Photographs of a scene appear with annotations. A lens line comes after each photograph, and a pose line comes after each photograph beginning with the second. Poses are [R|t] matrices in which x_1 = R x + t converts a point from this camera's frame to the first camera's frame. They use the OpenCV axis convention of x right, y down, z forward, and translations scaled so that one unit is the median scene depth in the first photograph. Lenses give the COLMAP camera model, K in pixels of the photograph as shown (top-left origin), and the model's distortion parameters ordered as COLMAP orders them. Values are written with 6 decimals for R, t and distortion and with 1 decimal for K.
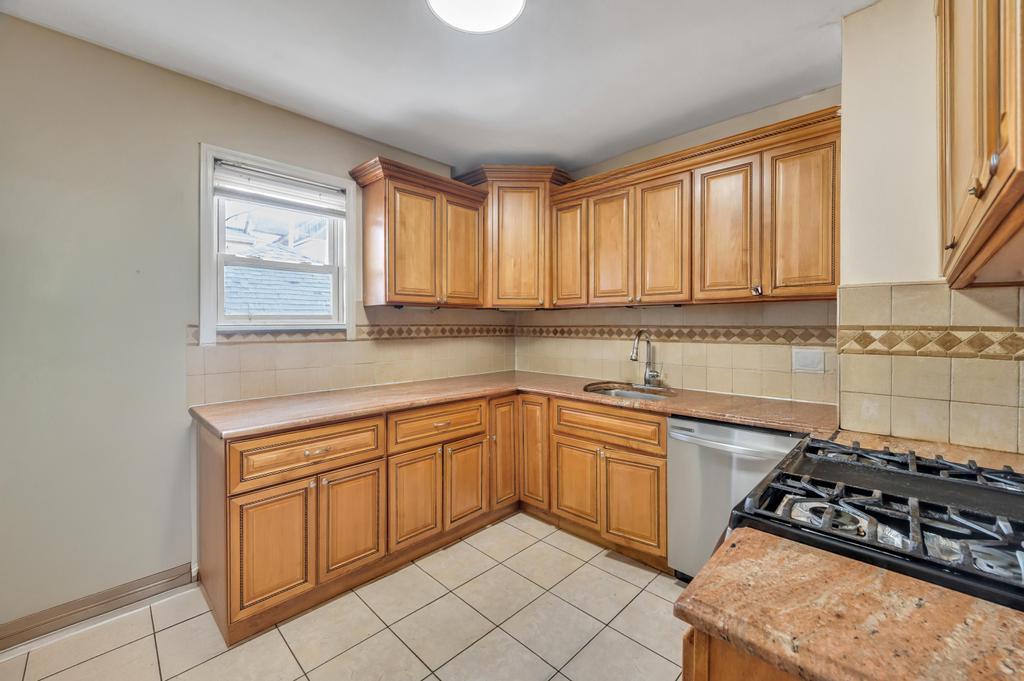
lens RADIAL K [[409.6, 0, 517.6], [0, 409.6, 329.0], [0, 0, 1]] dist [-0.001210, -0.000281]
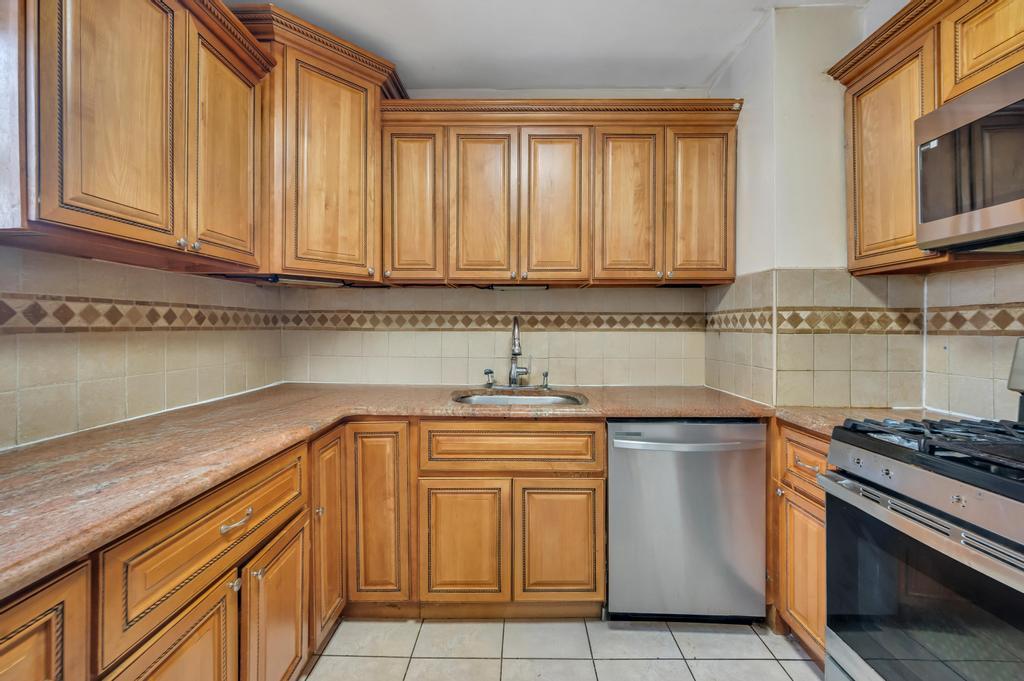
lens RADIAL K [[409.6, 0, 513.8], [0, 409.6, 325.6], [0, 0, 1]] dist [-0.001210, -0.000281]
pose [[0.725750, -0.000748, 0.687958, -0.253331], [0.005490, 0.999974, -0.004705, 0.025974], [-0.687937, 0.007192, 0.725735, 0.454122]]
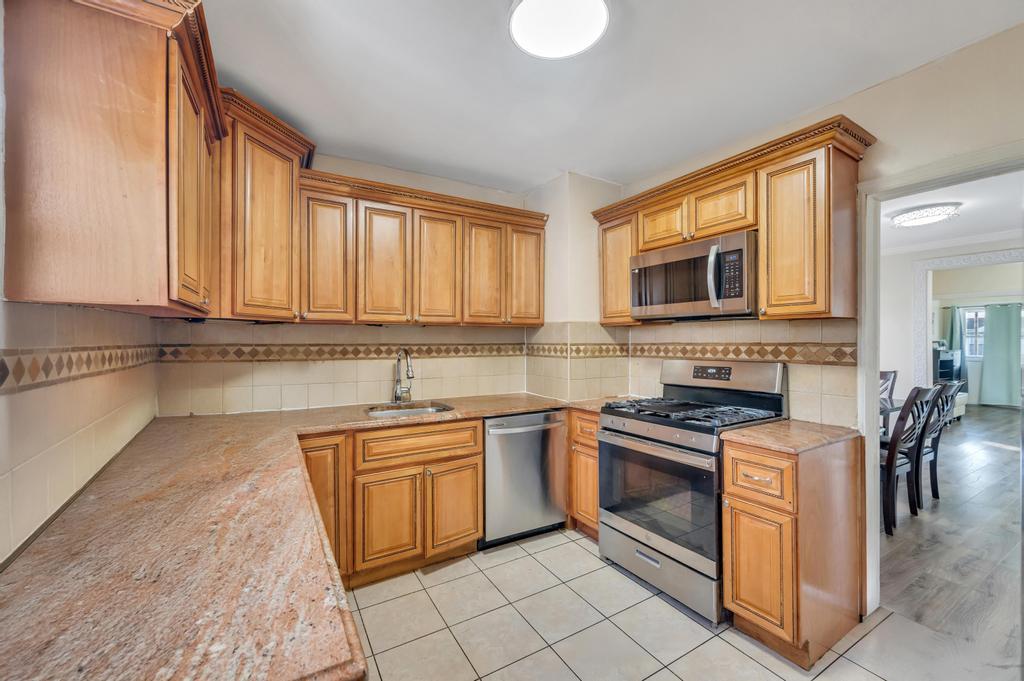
lens RADIAL K [[409.6, 0, 506.8], [0, 409.6, 339.9], [0, 0, 1]] dist [-0.001210, -0.000281]
pose [[0.274134, -0.003516, 0.961685, -0.648924], [0.010378, 0.999946, 0.000698, -0.017712], [-0.961635, 0.009789, 0.274156, 0.494991]]
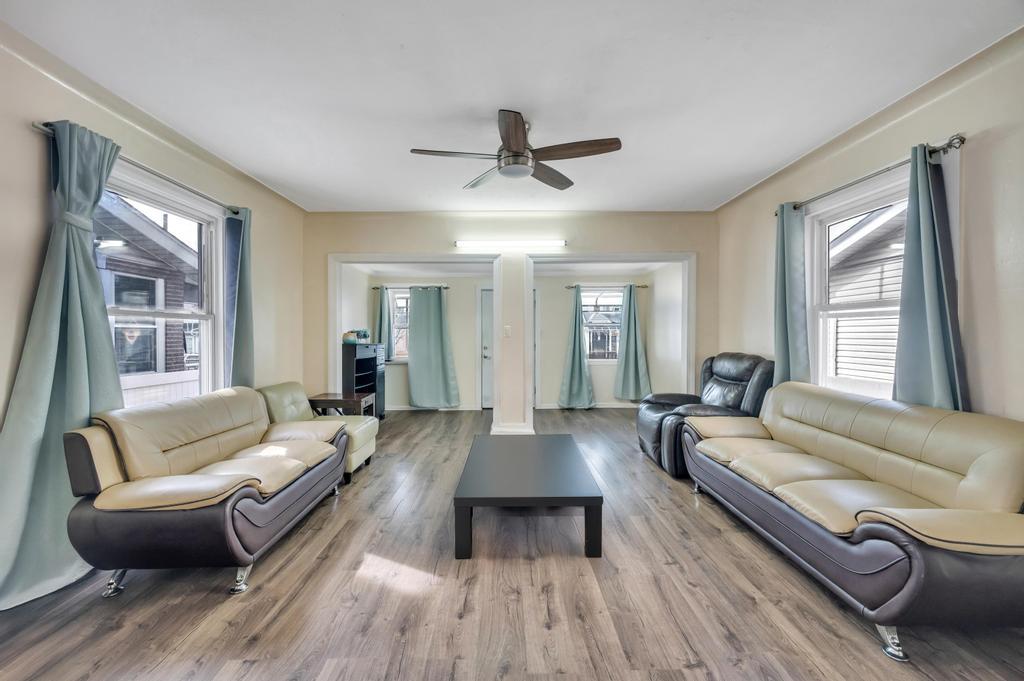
lens RADIAL K [[409.6, 0, 511.6], [0, 409.6, 332.4], [0, 0, 1]] dist [-0.001210, -0.000281]
pose [[-0.701237, 0.005398, 0.712908, 1.202260], [0.011067, 0.999933, 0.003315, 0.039636], [-0.712843, 0.010215, -0.701250, -0.904529]]
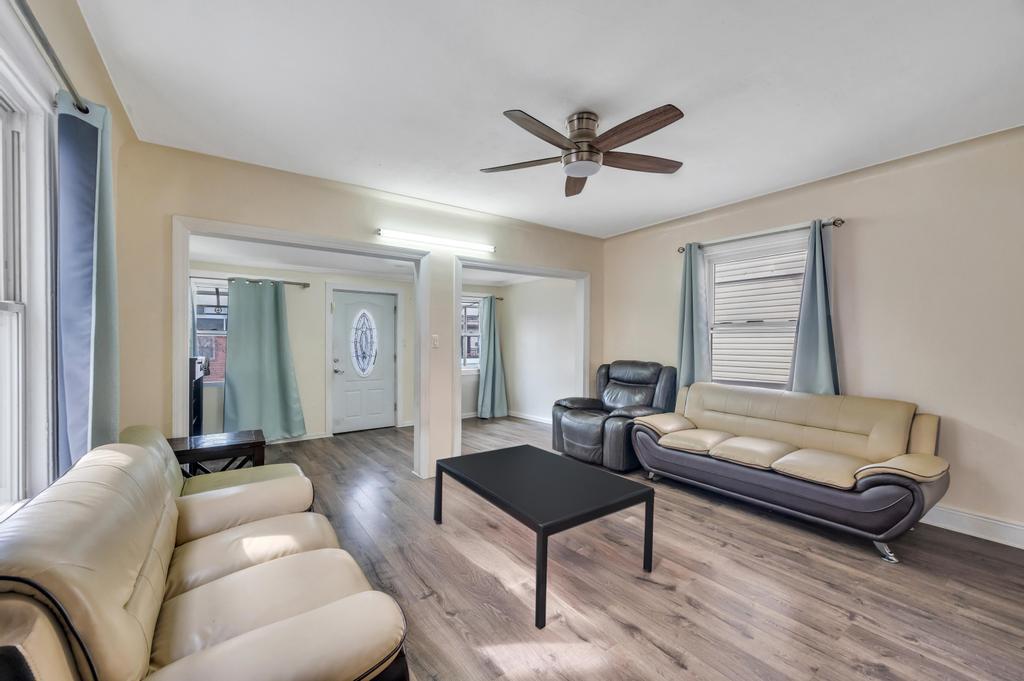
lens RADIAL K [[409.6, 0, 510.2], [0, 409.6, 343.4], [0, 0, 1]] dist [-0.001210, -0.000281]
pose [[-0.981567, -0.000764, 0.191119, 1.909065], [0.001706, 0.999917, 0.012763, 0.029144], [-0.191113, 0.012854, -0.981484, -0.673579]]
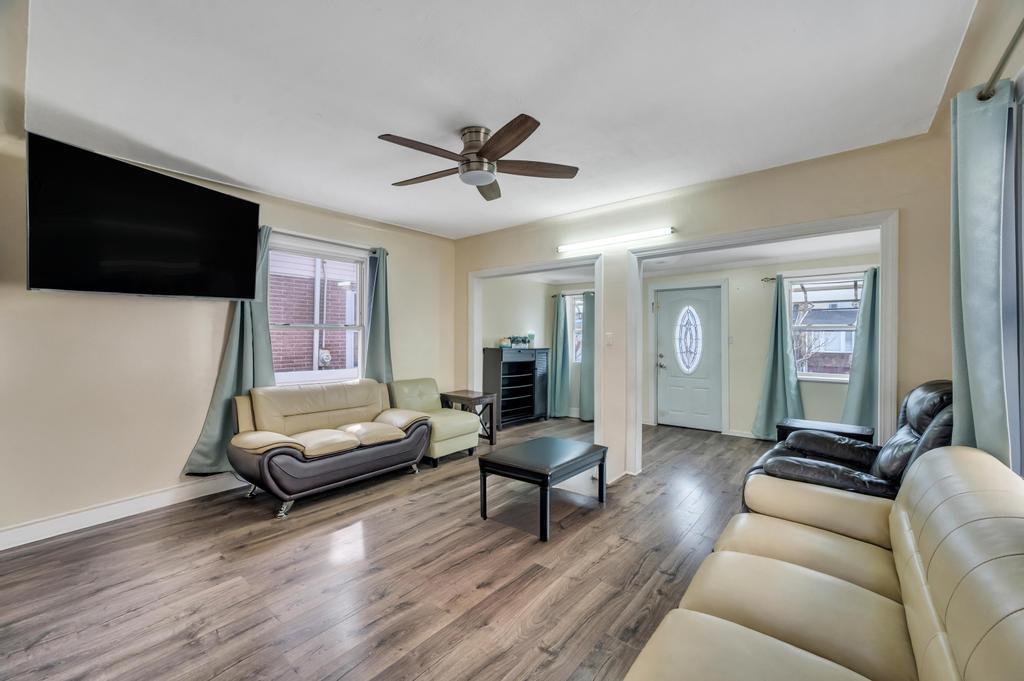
lens RADIAL K [[409.6, 0, 512.0], [0, 409.6, 329.0], [0, 0, 1]] dist [-0.001210, -0.000281]
pose [[-0.069778, 0.019868, 0.997365, 0.924326], [0.008877, 0.999774, -0.019295, 0.030226], [-0.997523, 0.007507, -0.069939, -1.650021]]
